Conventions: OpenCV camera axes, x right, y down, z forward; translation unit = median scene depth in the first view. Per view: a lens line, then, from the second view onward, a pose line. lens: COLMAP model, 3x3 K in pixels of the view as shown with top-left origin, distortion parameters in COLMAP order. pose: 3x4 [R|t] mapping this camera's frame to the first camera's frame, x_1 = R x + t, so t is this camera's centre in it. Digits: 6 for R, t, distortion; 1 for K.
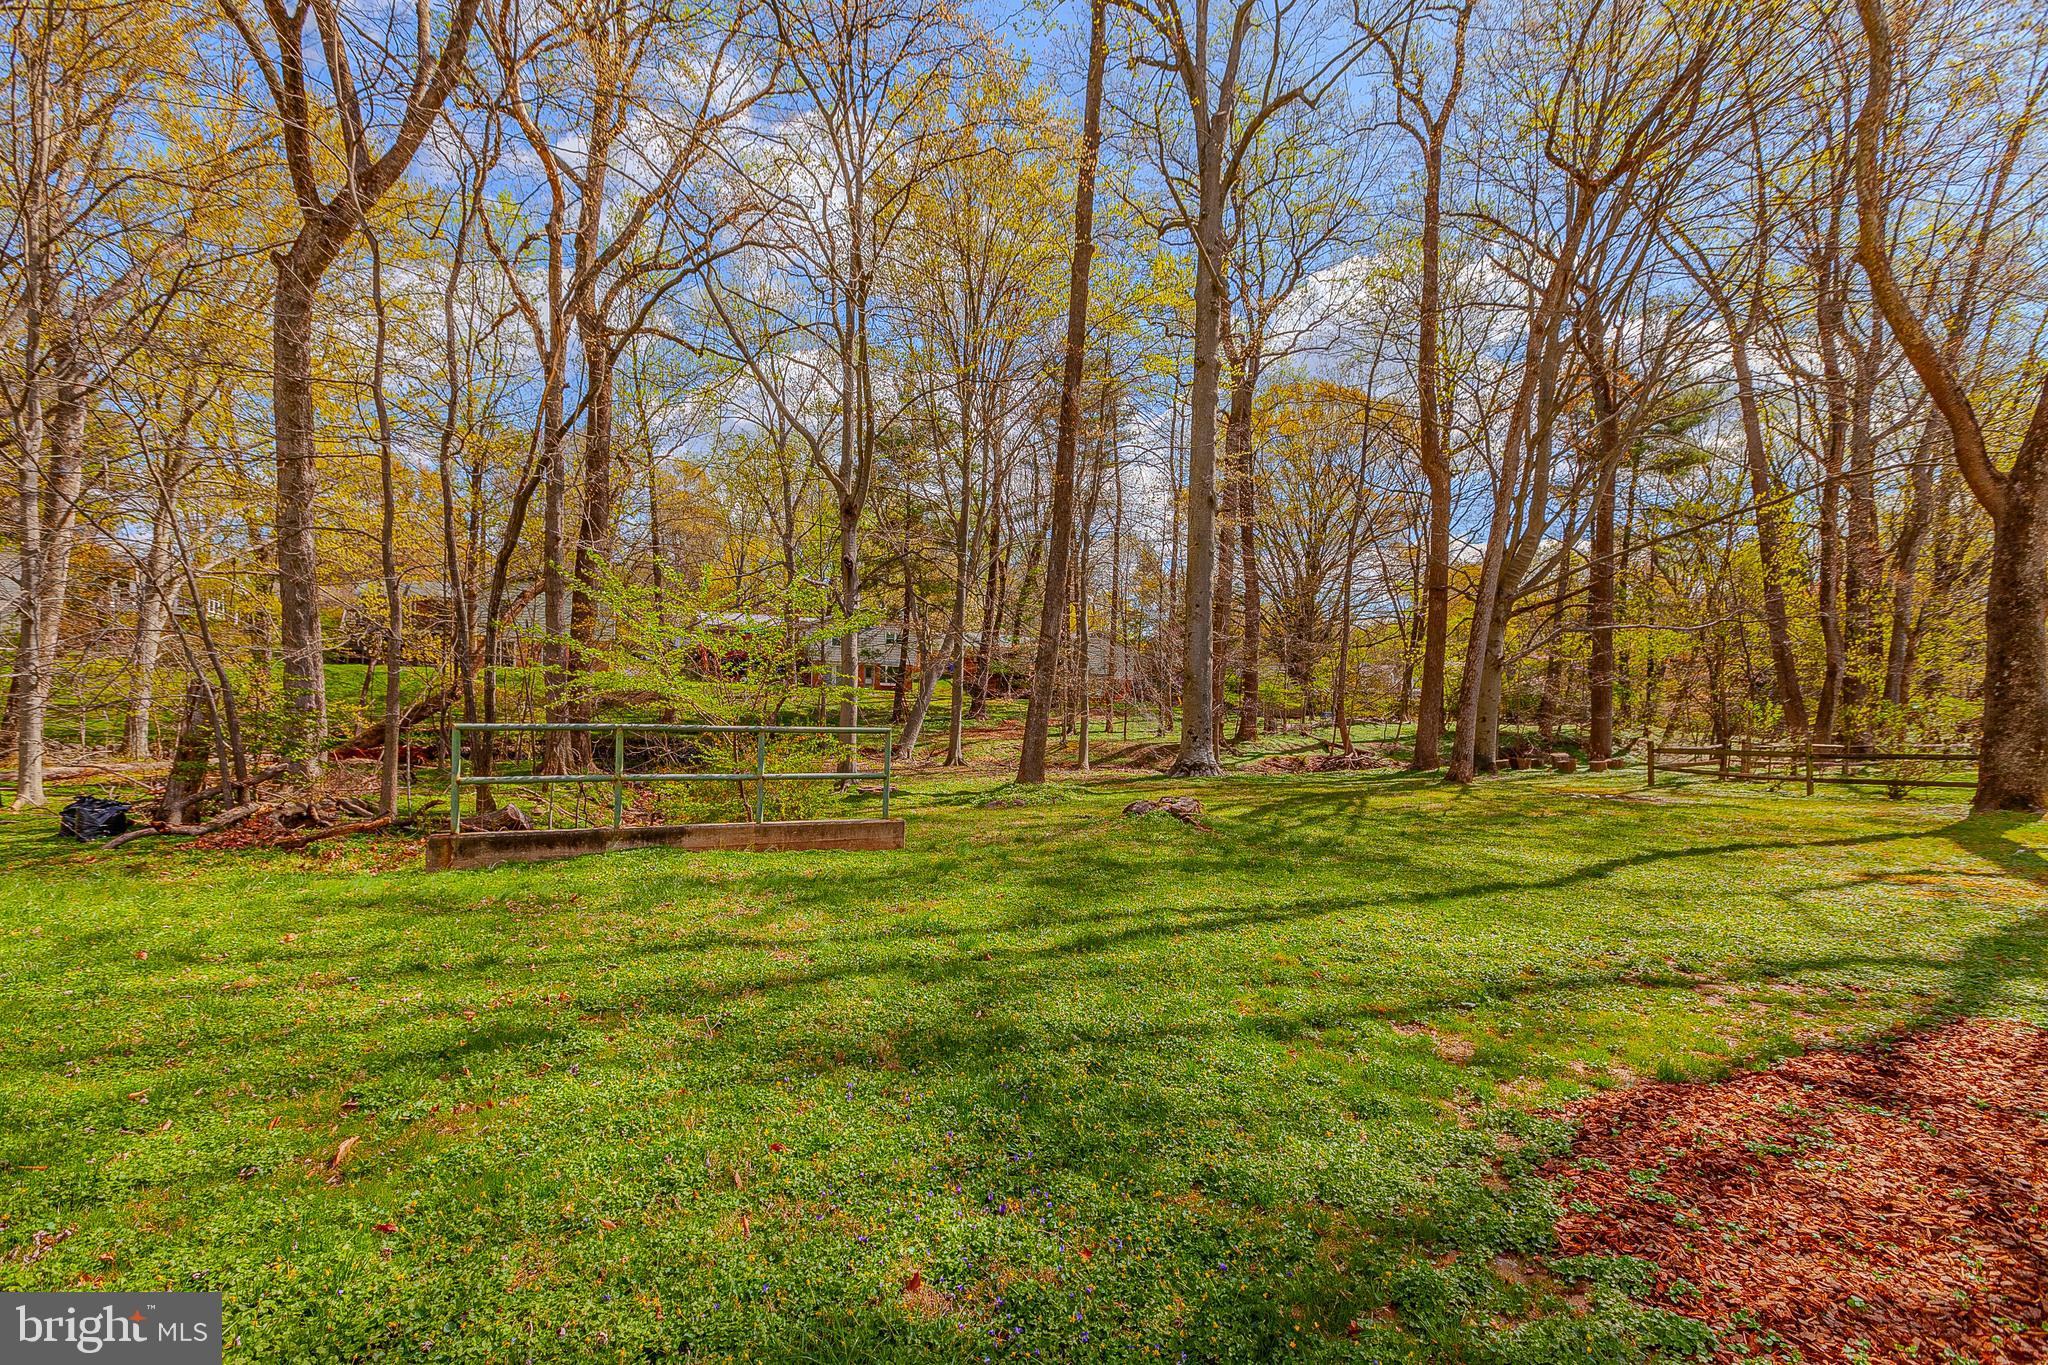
lens RADIAL K [[939.2, 0, 1020.3], [0, 939.2, 697.7], [0, 0, 1]] dist [-0.028899, 0.015144]
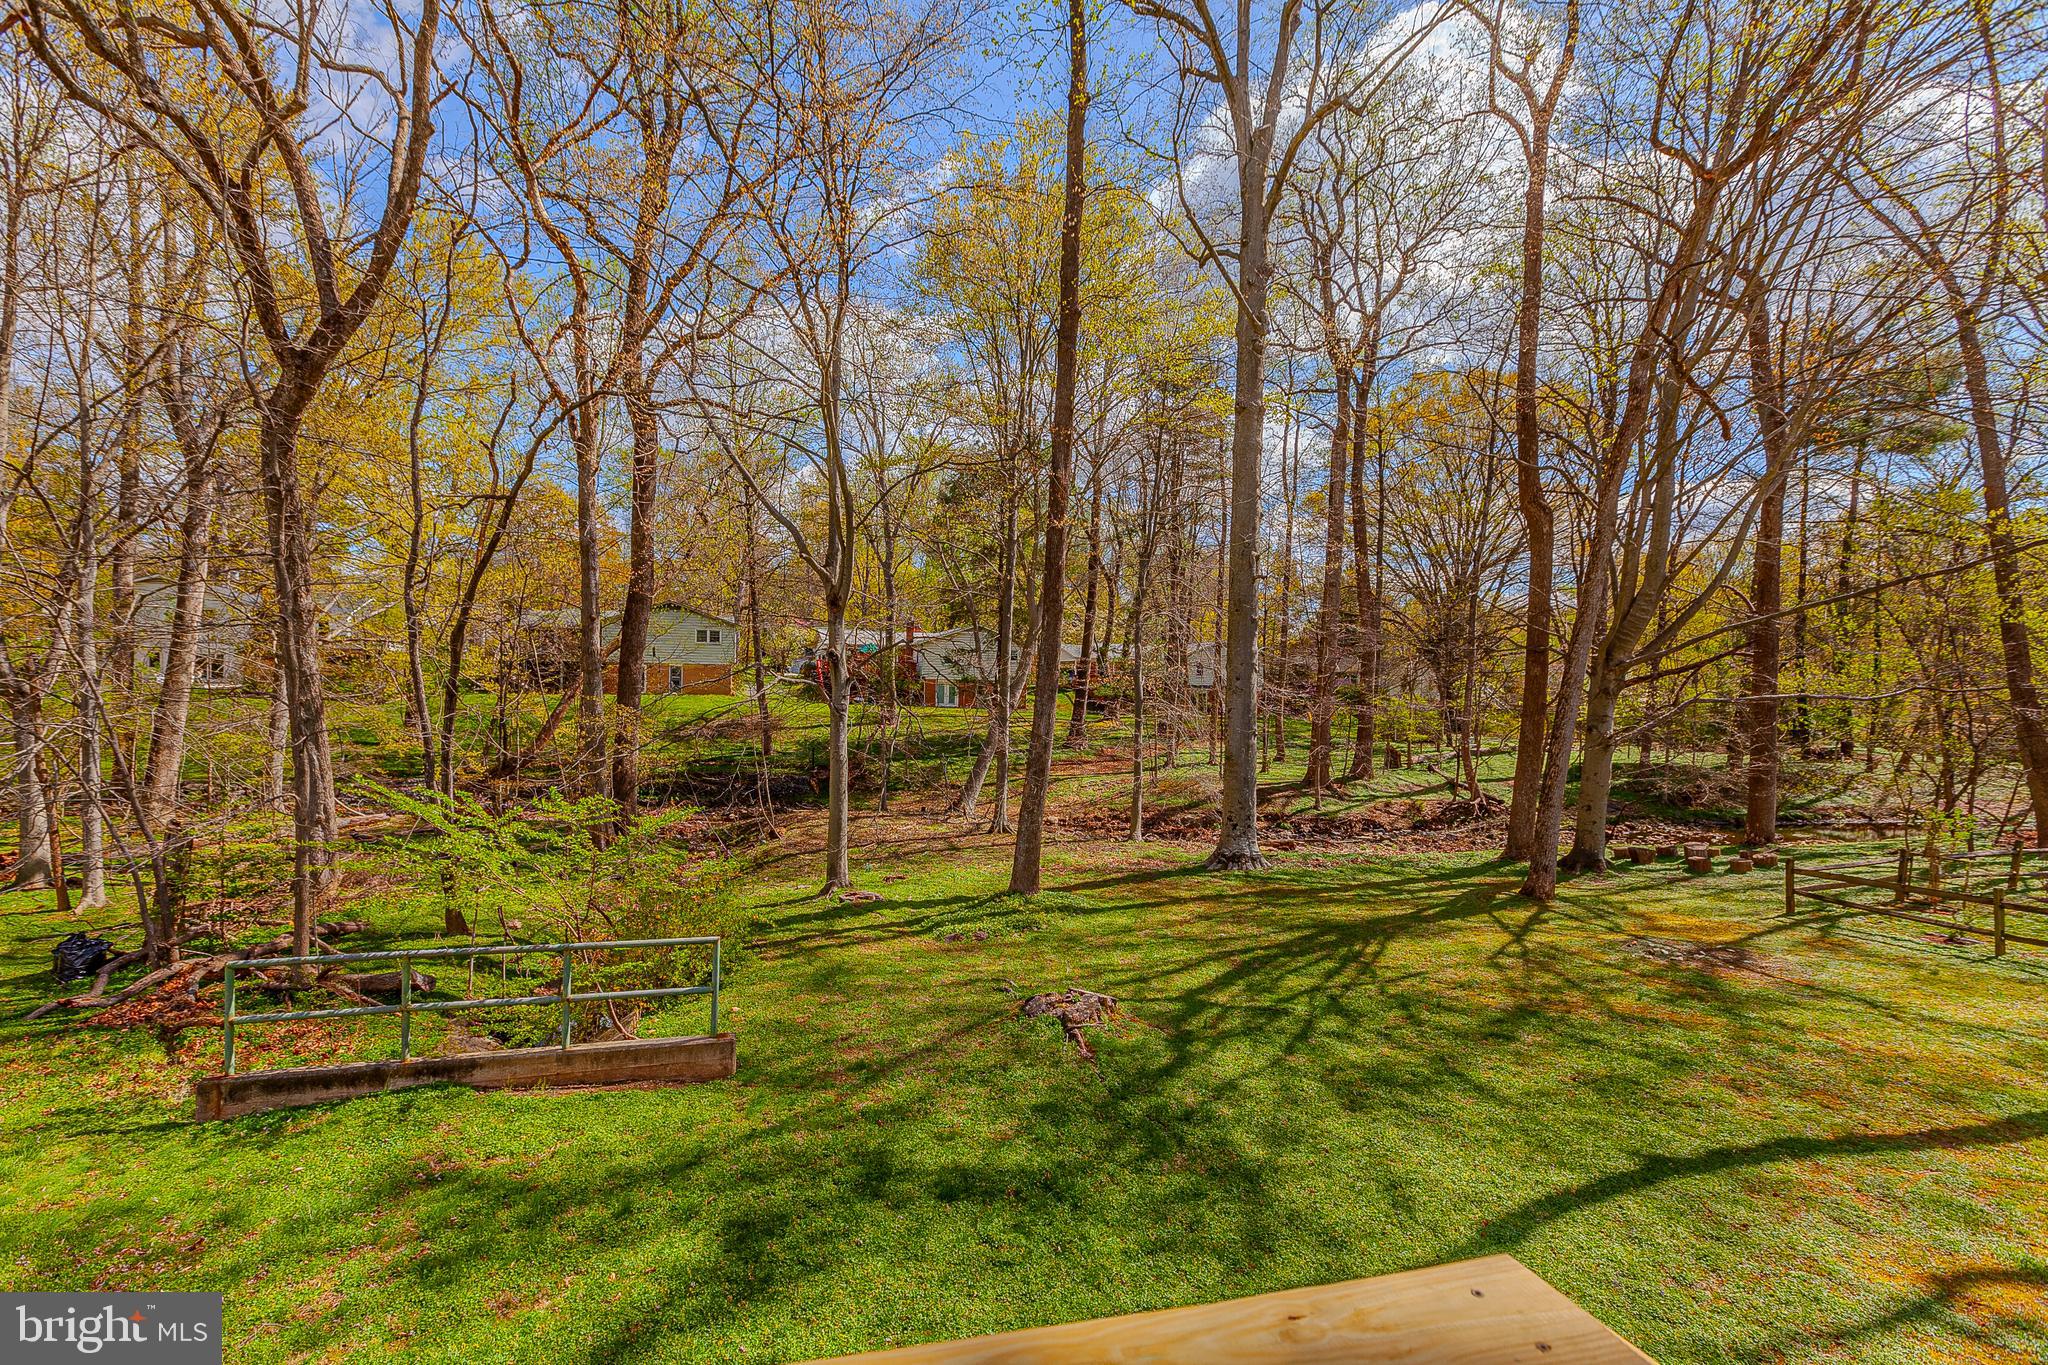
lens RADIAL K [[939.2, 0, 1005.6], [0, 939.2, 697.2], [0, 0, 1]] dist [-0.028899, 0.015144]
pose [[0.983571, -0.002827, -0.180498, 0.132379], [0.004608, 0.999945, 0.009449, -0.091753], [0.180461, -0.010125, 0.983530, 0.072486]]
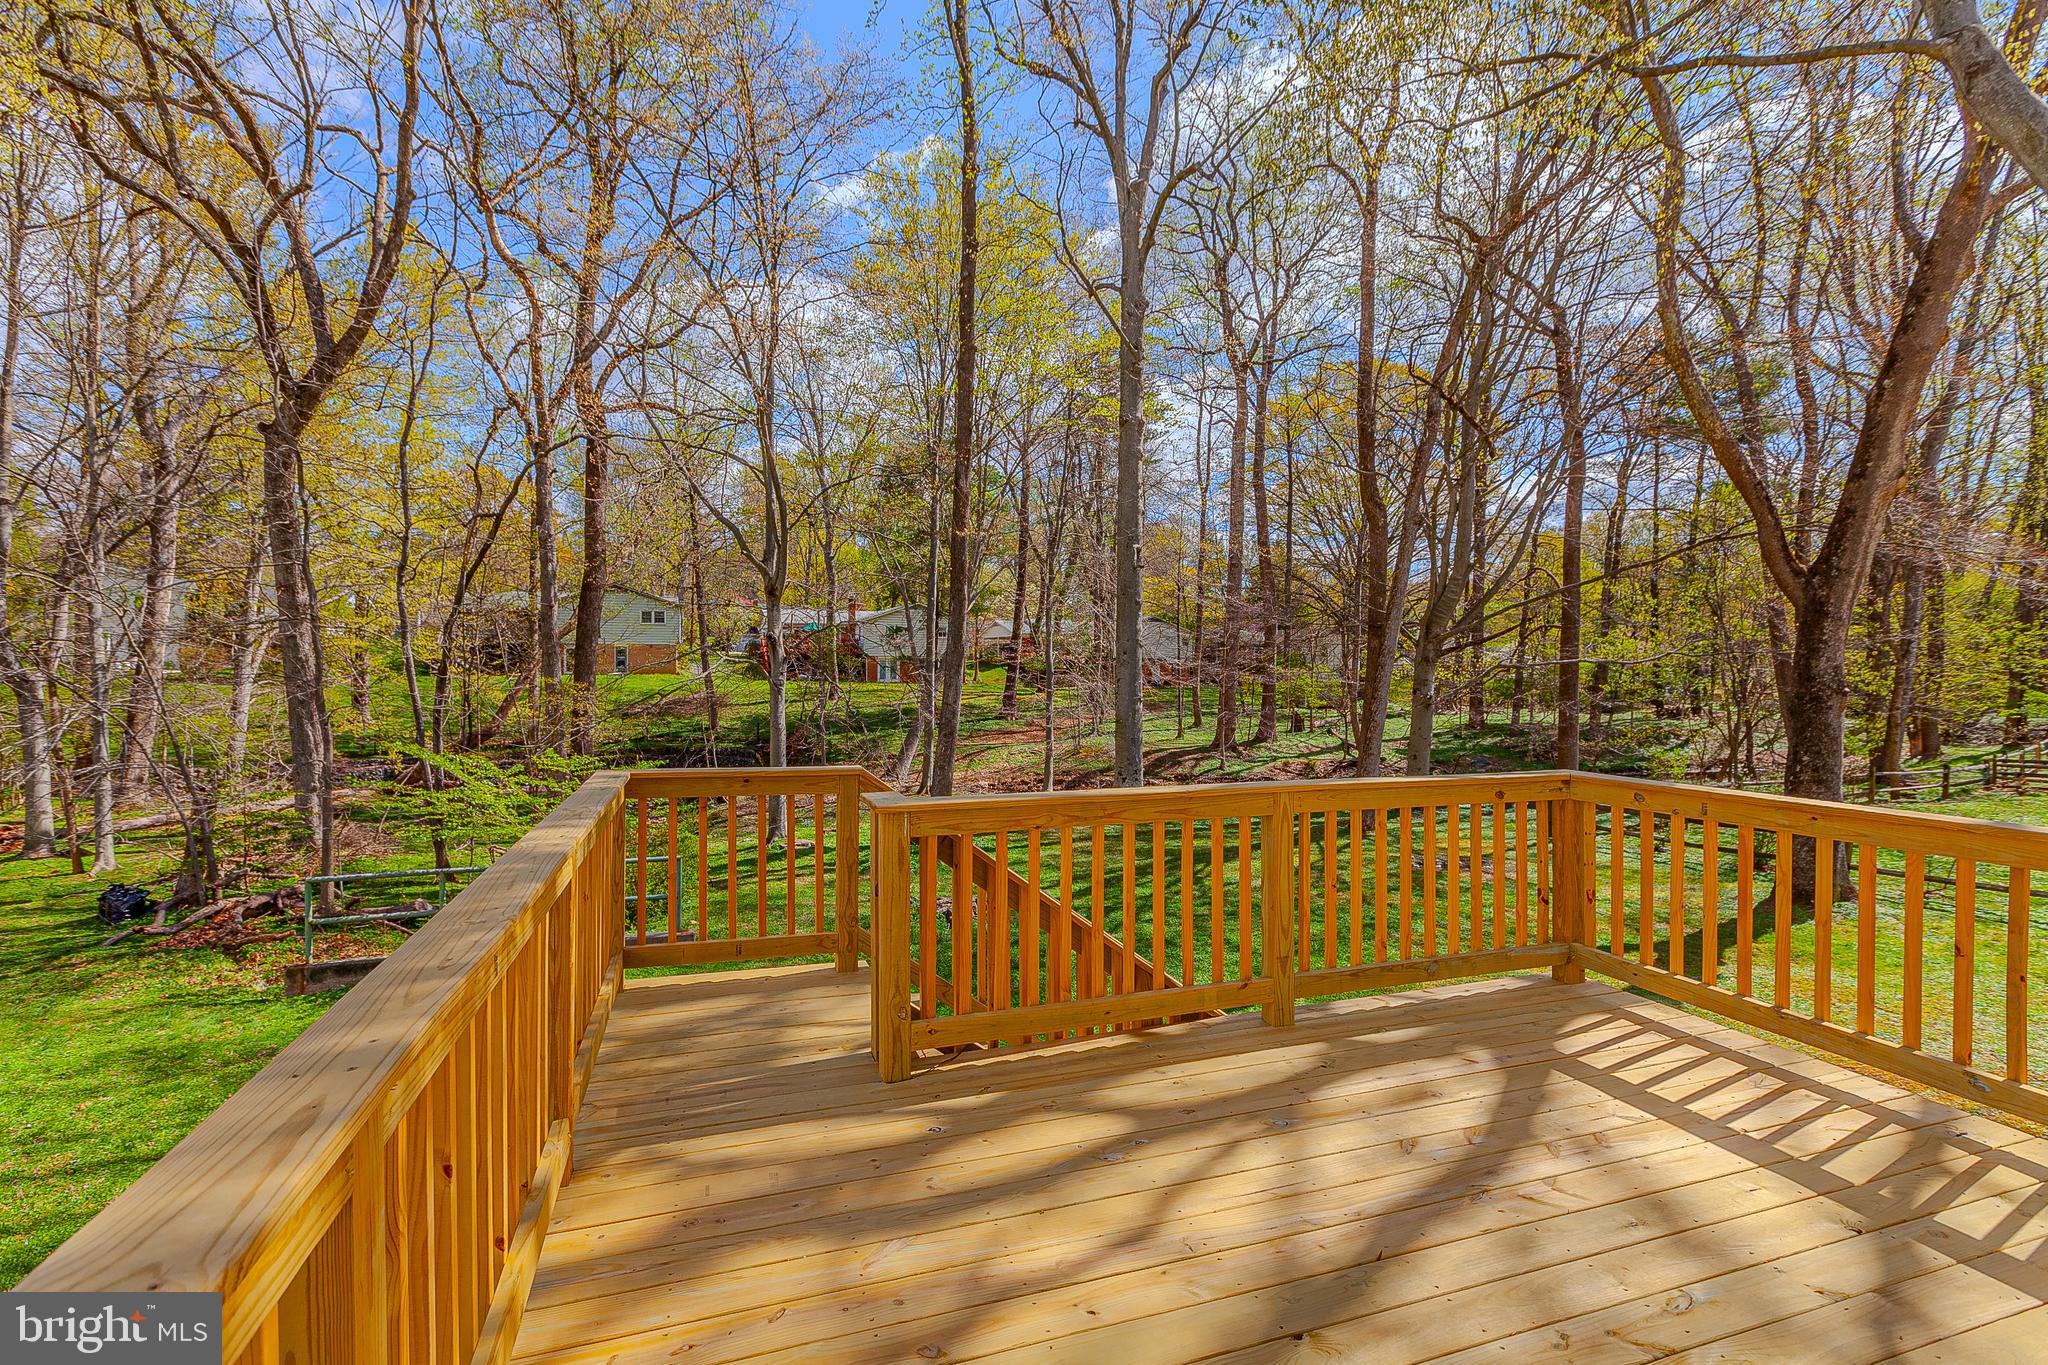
lens RADIAL K [[939.2, 0, 1022.0], [0, 939.2, 674.2], [0, 0, 1]] dist [-0.028899, 0.015144]
pose [[0.993700, -0.017197, -0.110746, 0.193275], [0.018727, 0.999743, 0.012794, -0.092352], [0.110497, -0.014788, 0.993766, -0.061454]]
